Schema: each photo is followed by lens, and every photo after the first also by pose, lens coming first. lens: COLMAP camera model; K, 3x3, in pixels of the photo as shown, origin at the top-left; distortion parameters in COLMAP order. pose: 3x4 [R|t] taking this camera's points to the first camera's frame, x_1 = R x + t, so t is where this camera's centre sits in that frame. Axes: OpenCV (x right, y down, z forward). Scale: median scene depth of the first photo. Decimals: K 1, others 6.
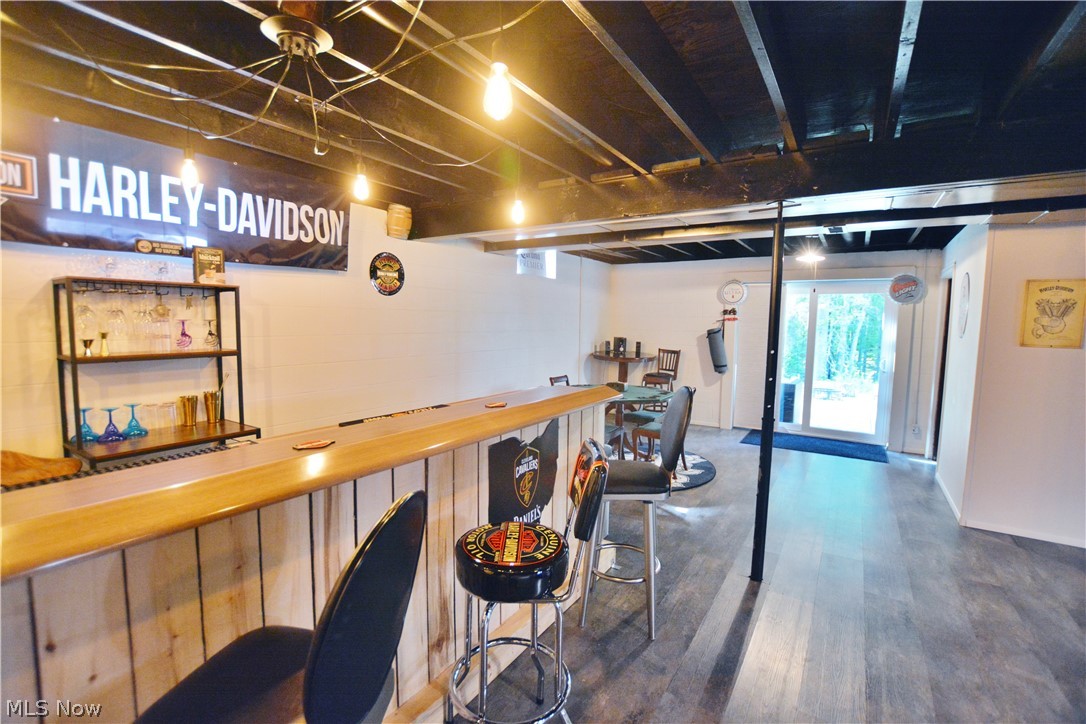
lens RADIAL K [[480.9, 0, 543.8], [0, 480.9, 351.7], [0, 0, 1]] dist [-0.030090, 0.001606]
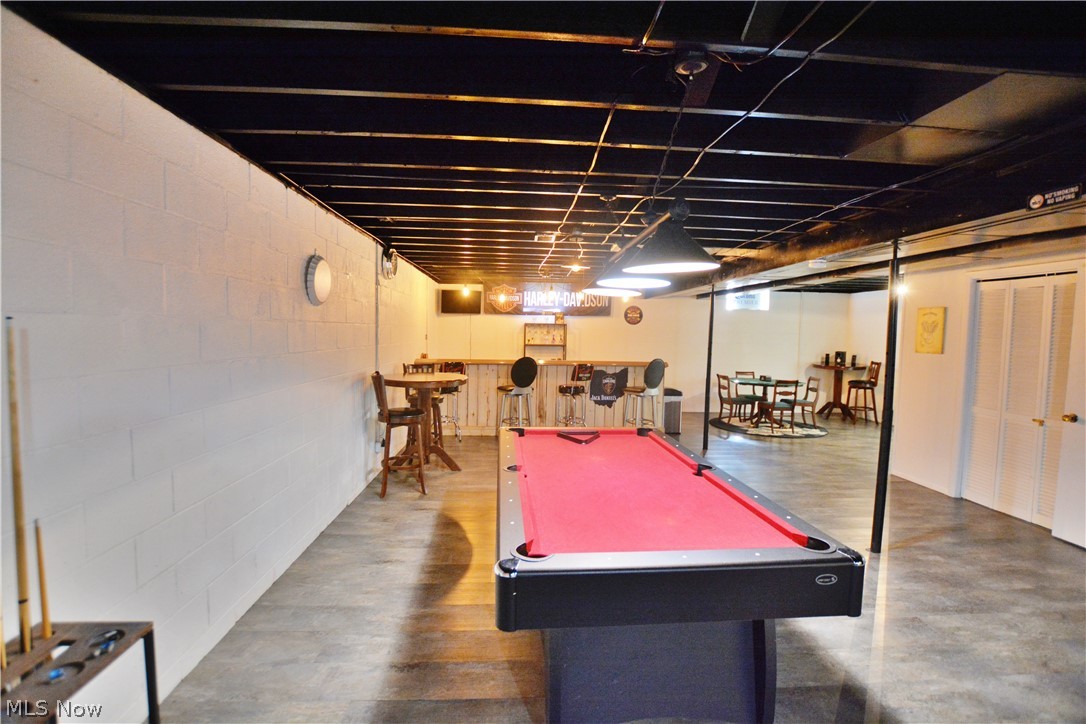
lens RADIAL K [[480.9, 0, 542.2], [0, 480.9, 361.1], [0, 0, 1]] dist [-0.030090, 0.001606]
pose [[0.601777, 0.042450, -0.797535, 1.732647], [-0.060251, 0.998154, 0.007666, 0.087644], [0.796388, 0.043439, 0.603224, -0.986236]]
